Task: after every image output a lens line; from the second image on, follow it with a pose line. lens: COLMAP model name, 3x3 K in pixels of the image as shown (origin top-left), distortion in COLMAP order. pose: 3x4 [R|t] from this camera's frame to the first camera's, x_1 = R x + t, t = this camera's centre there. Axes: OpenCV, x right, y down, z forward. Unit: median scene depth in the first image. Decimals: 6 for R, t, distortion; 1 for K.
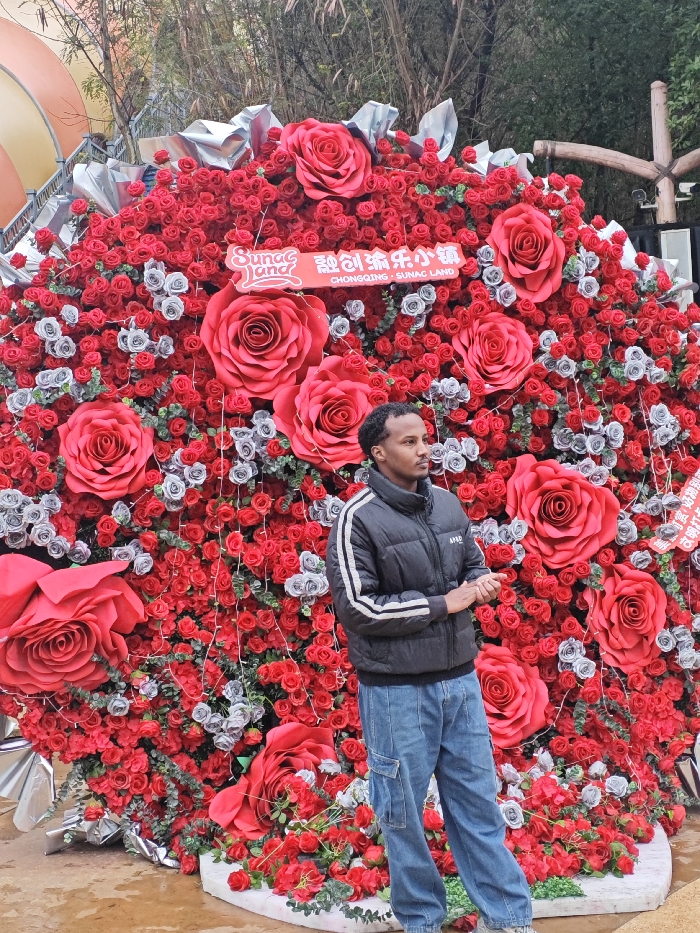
lens RADIAL K [[1321.5, 0, 350.0], [0, 1321.5, 466.5], [0, 0, 1]] dist [0.061680, -0.069919]
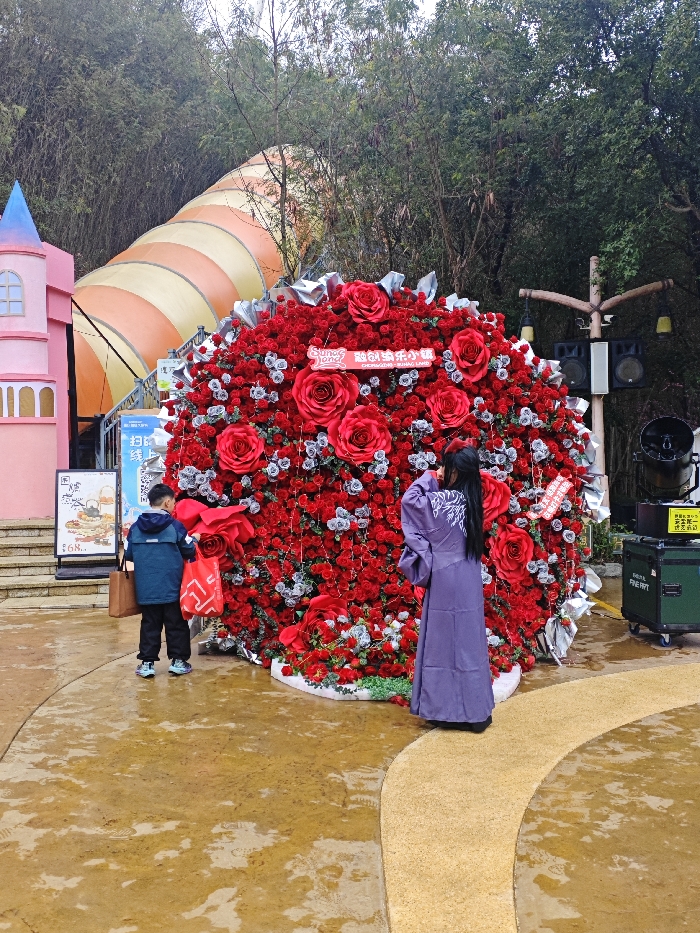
lens RADIAL K [[787.0, 0, 345.1], [0, 787.0, 460.4], [0, 0, 1]] dist [0.060188, -0.107584]
pose [[0.991581, 0.051344, -0.118874, 0.103412], [-0.053068, 0.998526, -0.011379, 0.009441], [0.118115, 0.017592, 0.992844, -0.125049]]
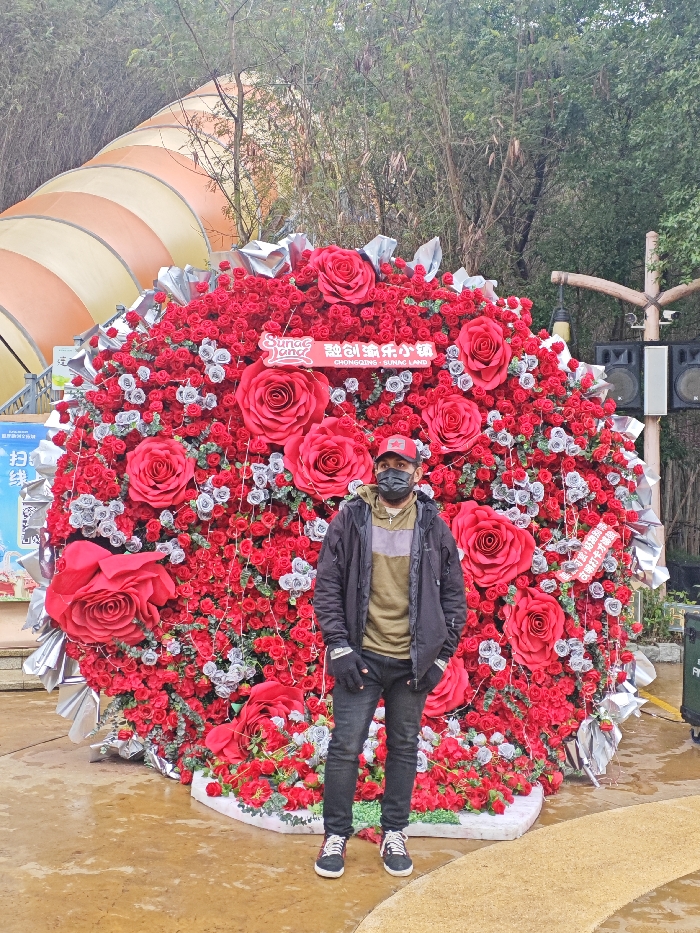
lens RADIAL K [[1052.8, 0, 363.4], [0, 1052.8, 465.4], [0, 0, 1]] dist [0.067006, -0.124051]
pose [[0.994120, 0.077719, -0.075396, 0.106127], [-0.081196, 0.995718, -0.044198, 0.011586], [0.071638, 0.050060, 0.996174, -0.080872]]
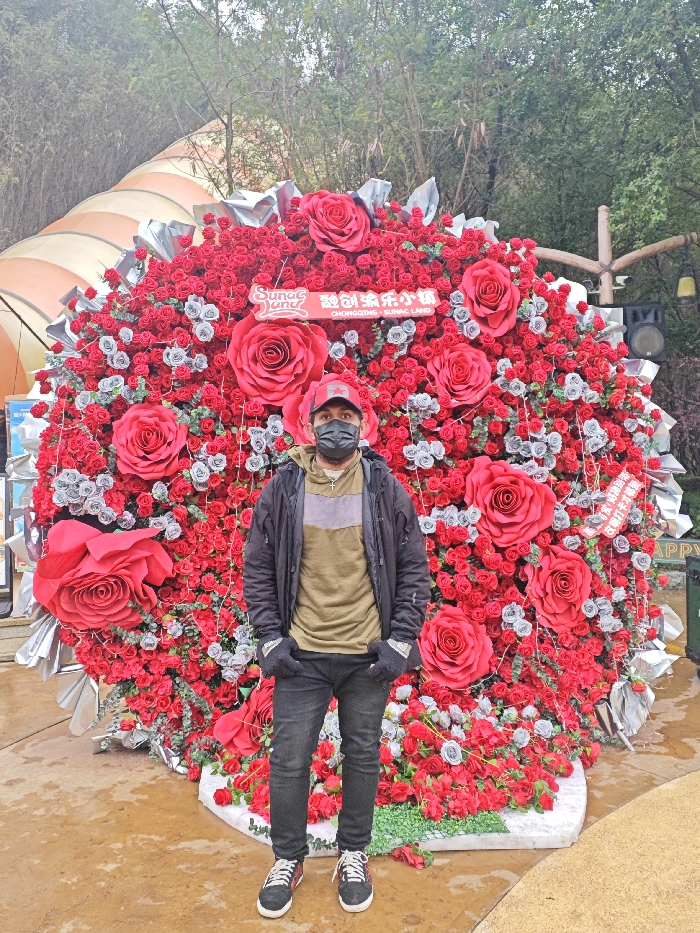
lens RADIAL K [[802.3, 0, 347.3], [0, 802.3, 472.9], [0, 0, 1]] dist [0.055454, -0.101739]
pose [[0.996782, 0.033186, -0.072966, 0.062036], [-0.032688, 0.999434, 0.008006, 0.005354], [0.073190, -0.005595, 0.997302, 0.229076]]
